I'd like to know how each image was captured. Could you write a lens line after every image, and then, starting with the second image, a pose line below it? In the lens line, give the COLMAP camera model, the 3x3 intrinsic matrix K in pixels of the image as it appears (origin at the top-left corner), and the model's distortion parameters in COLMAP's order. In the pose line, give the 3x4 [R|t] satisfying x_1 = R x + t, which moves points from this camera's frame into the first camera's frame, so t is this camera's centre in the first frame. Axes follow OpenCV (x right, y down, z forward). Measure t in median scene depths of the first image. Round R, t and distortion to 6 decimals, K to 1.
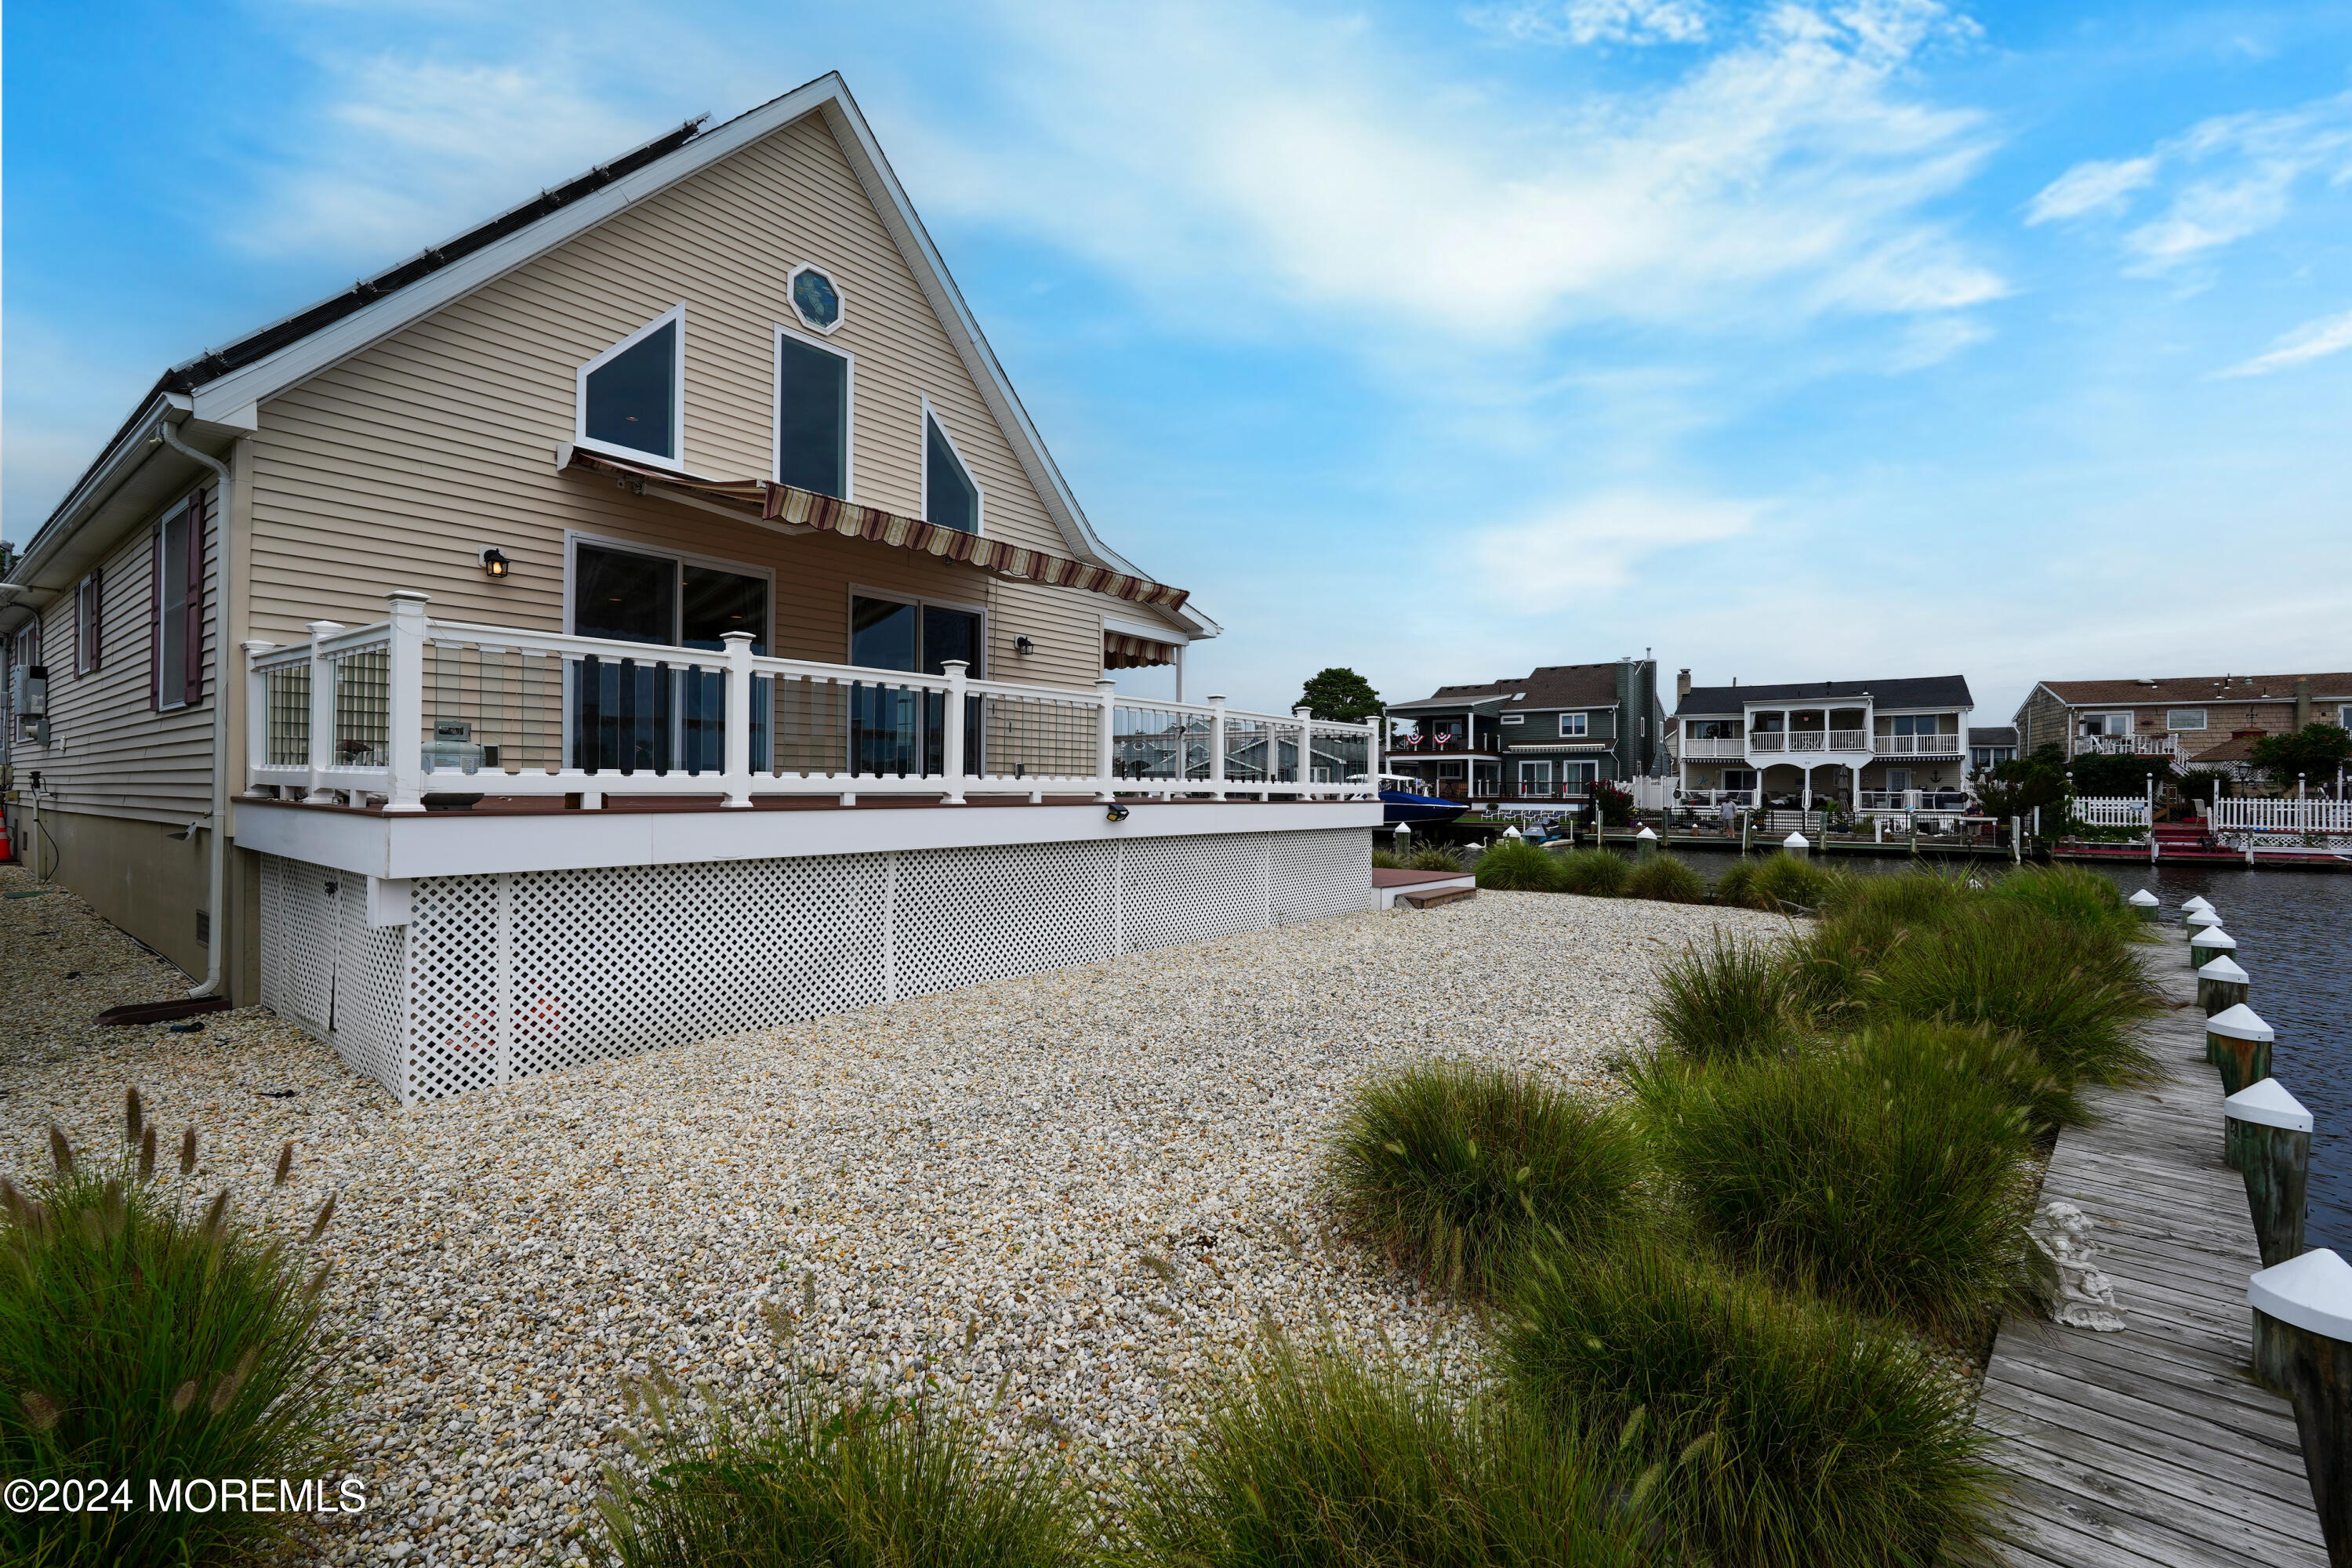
lens RADIAL K [[1039.2, 0, 1171.3], [0, 1039.2, 786.7], [0, 0, 1]] dist [-0.018931, 0.010743]
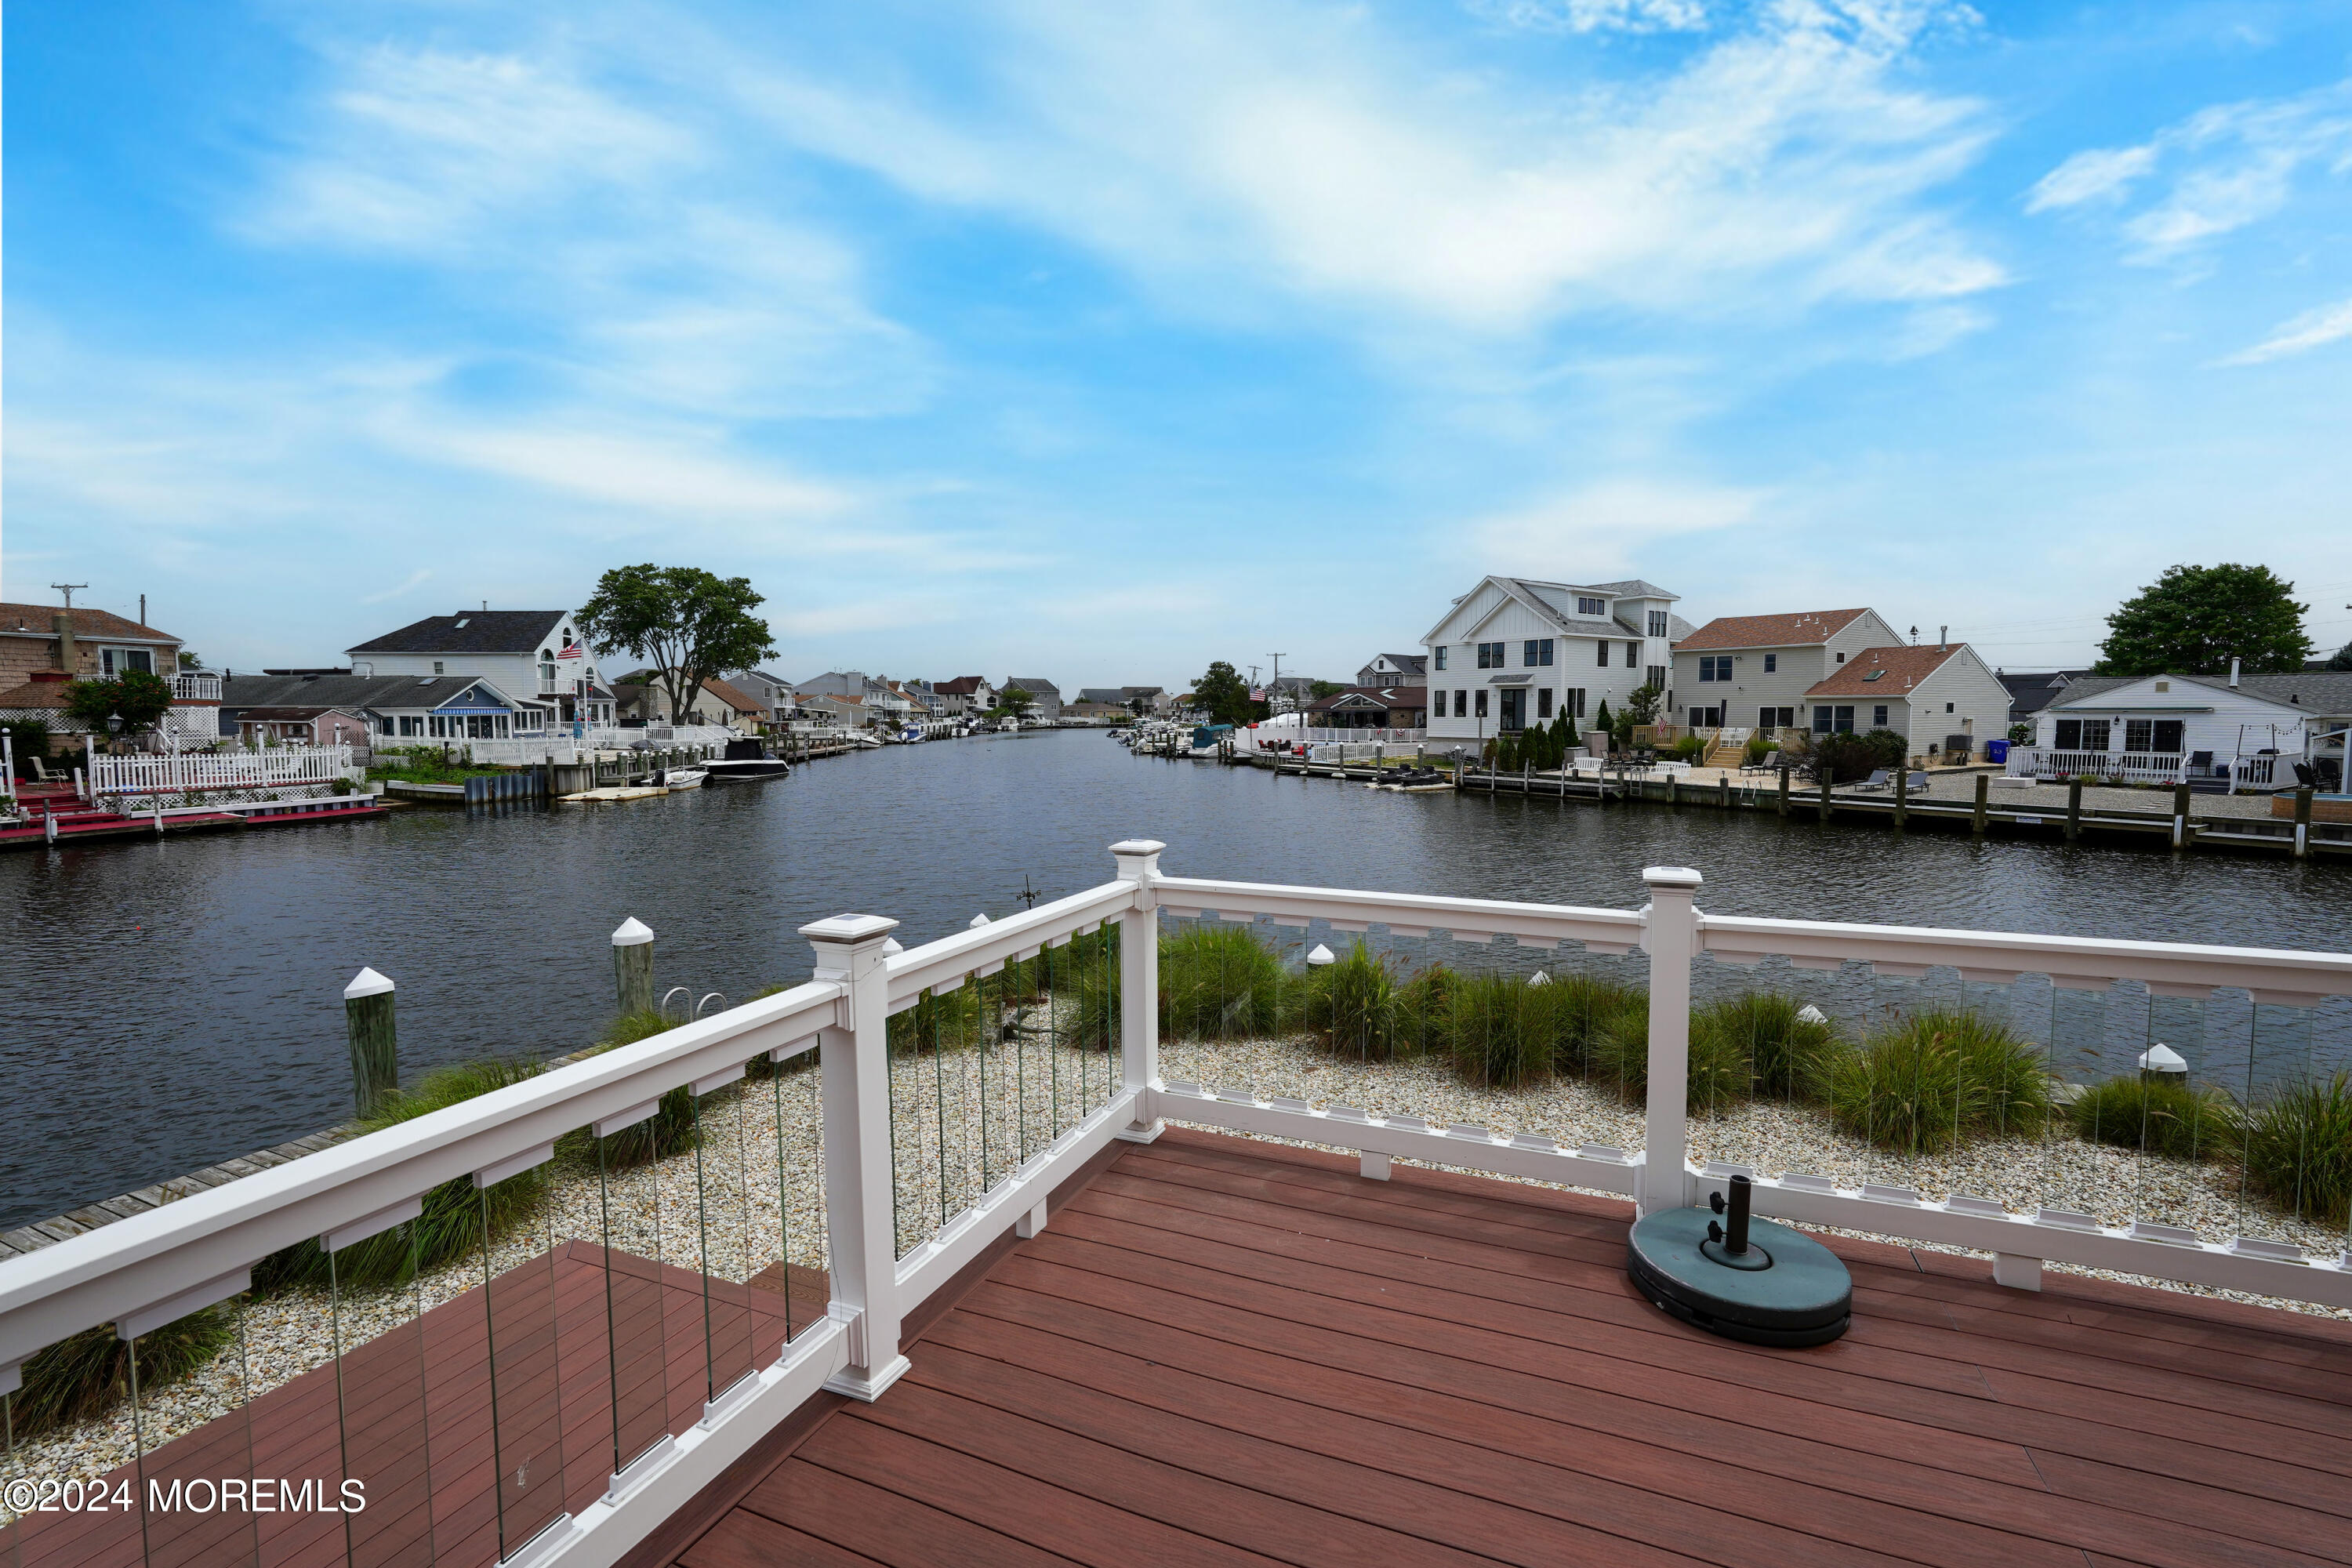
lens RADIAL K [[1037.1, 0, 1173.0], [0, 1037.1, 784.3], [0, 0, 1]] dist [-0.017767, 0.009459]
pose [[-0.253917, -0.075195, 0.964299, -0.017958], [-0.003385, 0.997036, 0.076857, -0.027011], [-0.967220, 0.016251, -0.253419, 0.279198]]
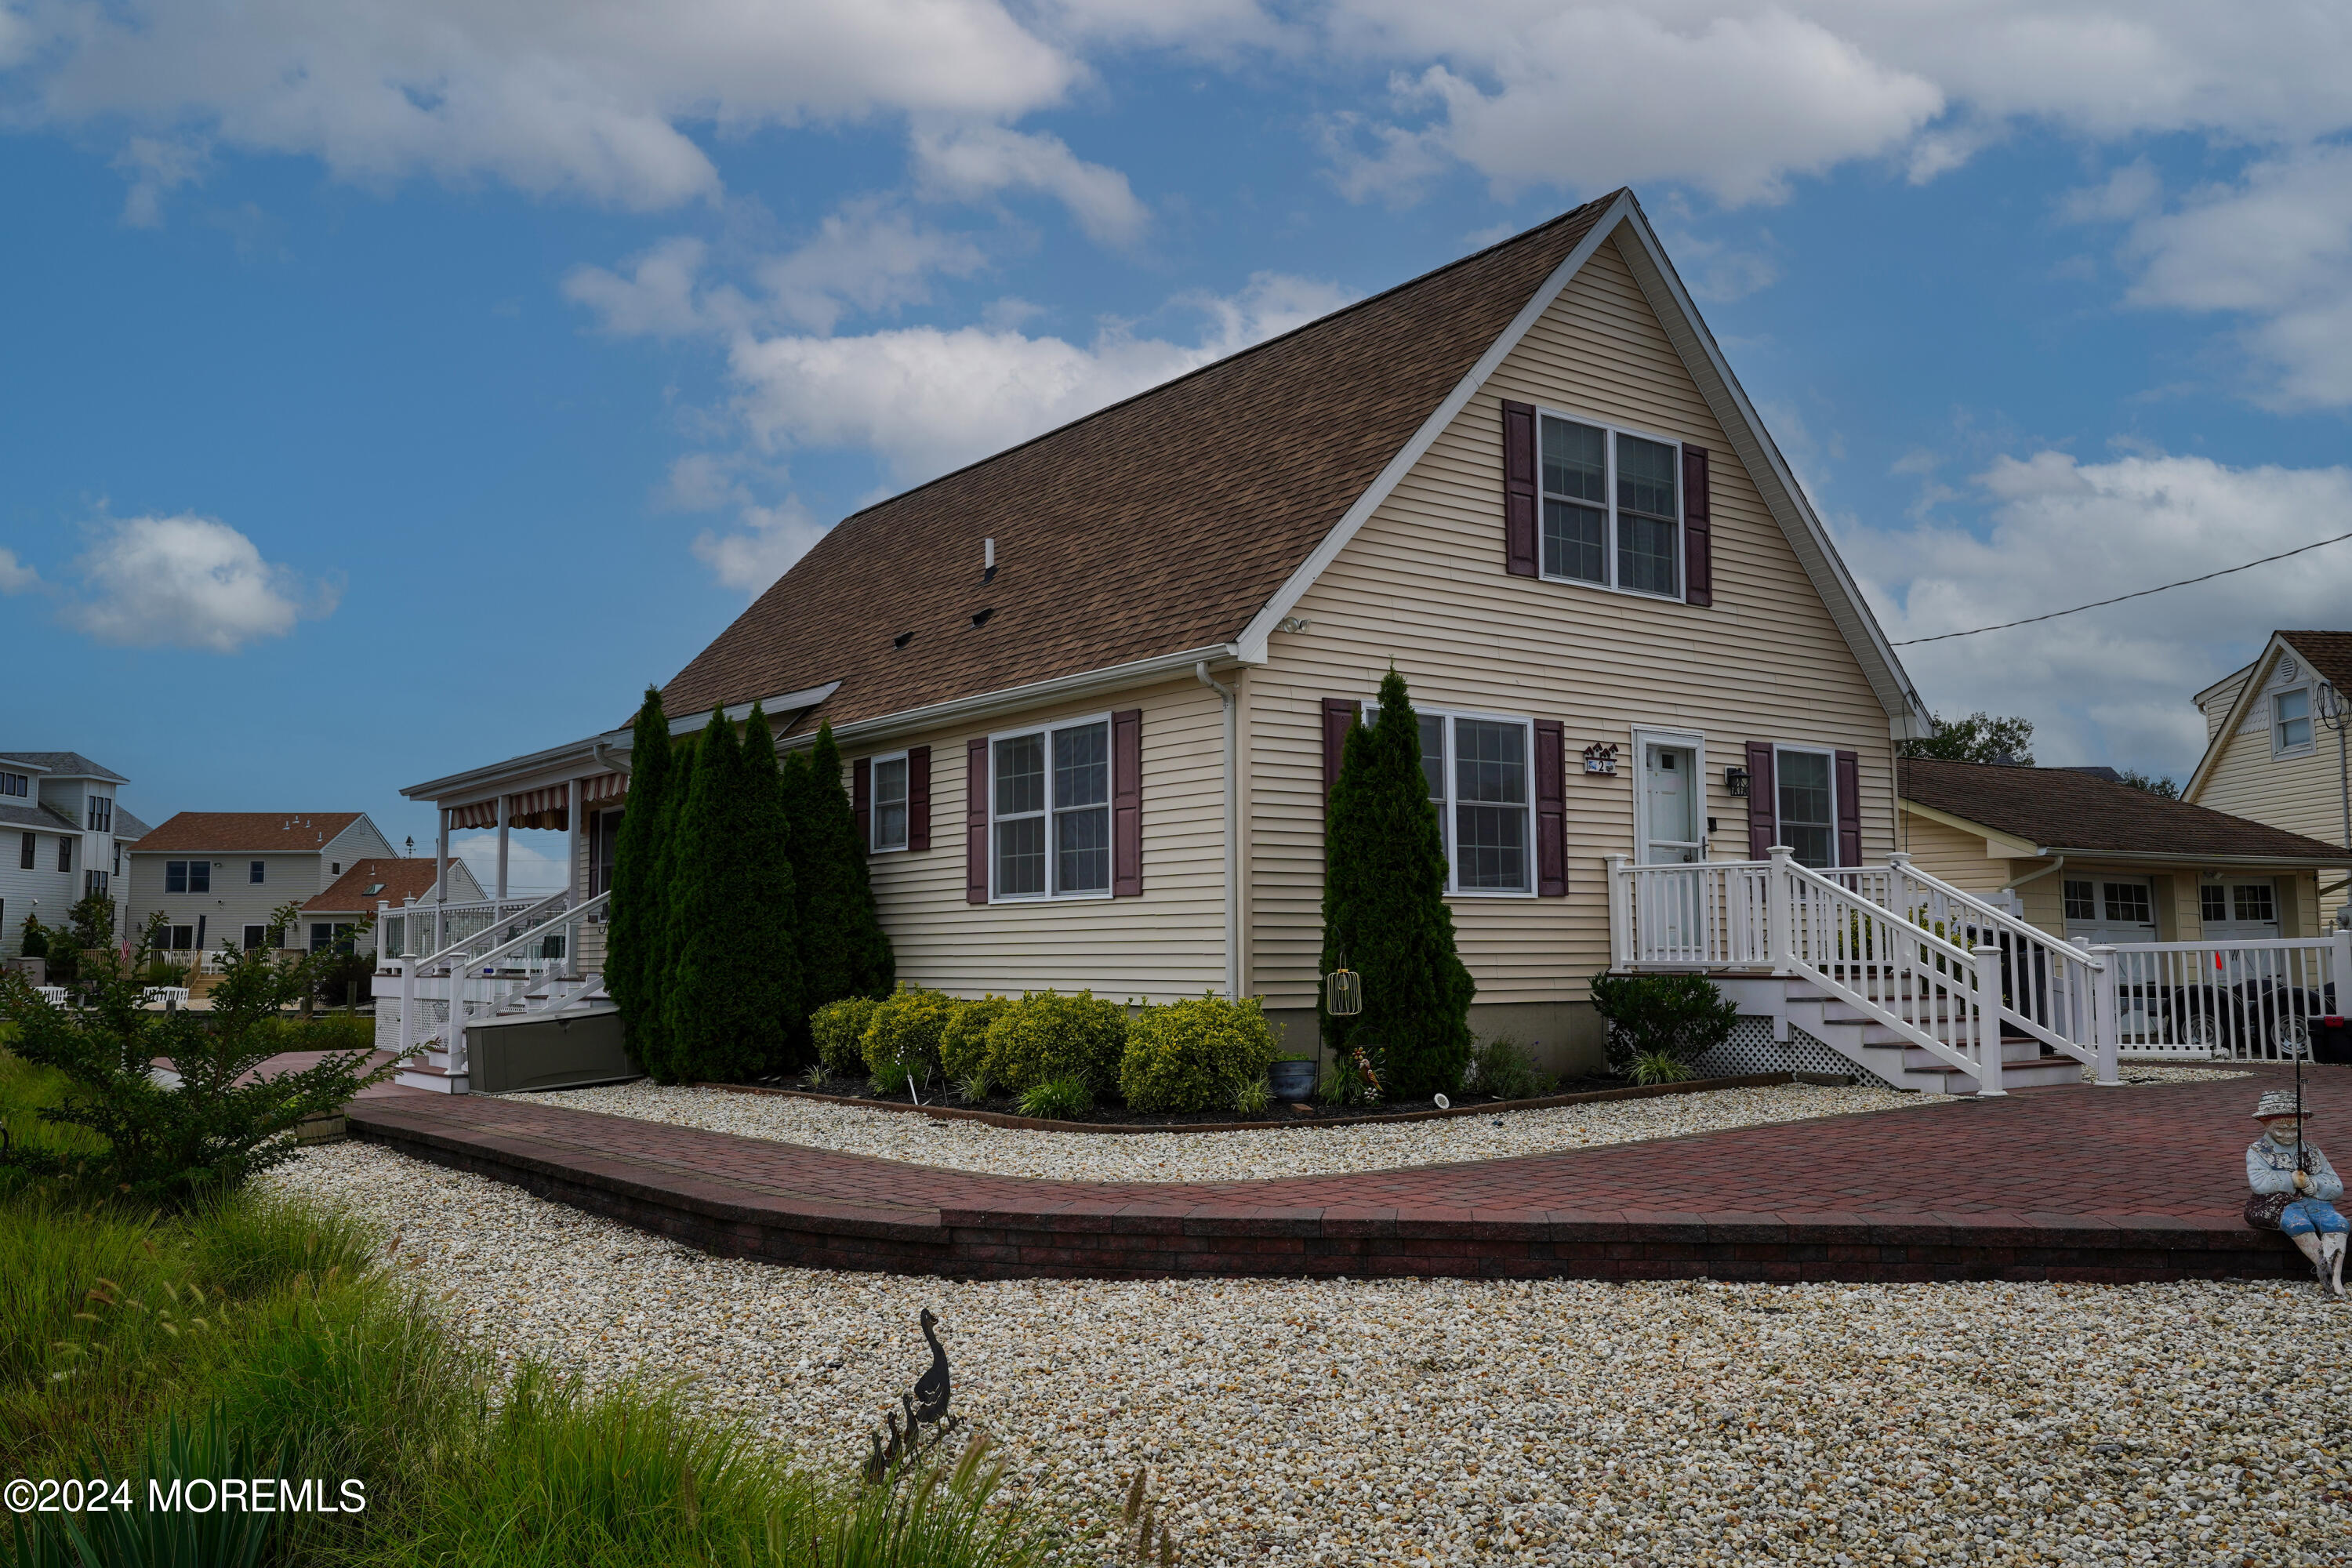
lens RADIAL K [[1874.8, 0, 1168.1], [0, 1874.8, 770.1], [0, 0, 1]] dist [-0.003517, -0.006254]
pose [[-0.961317, 0.026731, 0.274143, -0.319210], [-0.000411, 0.995140, -0.098472, -0.001676], [-0.275443, -0.094775, -0.956634, 0.727475]]
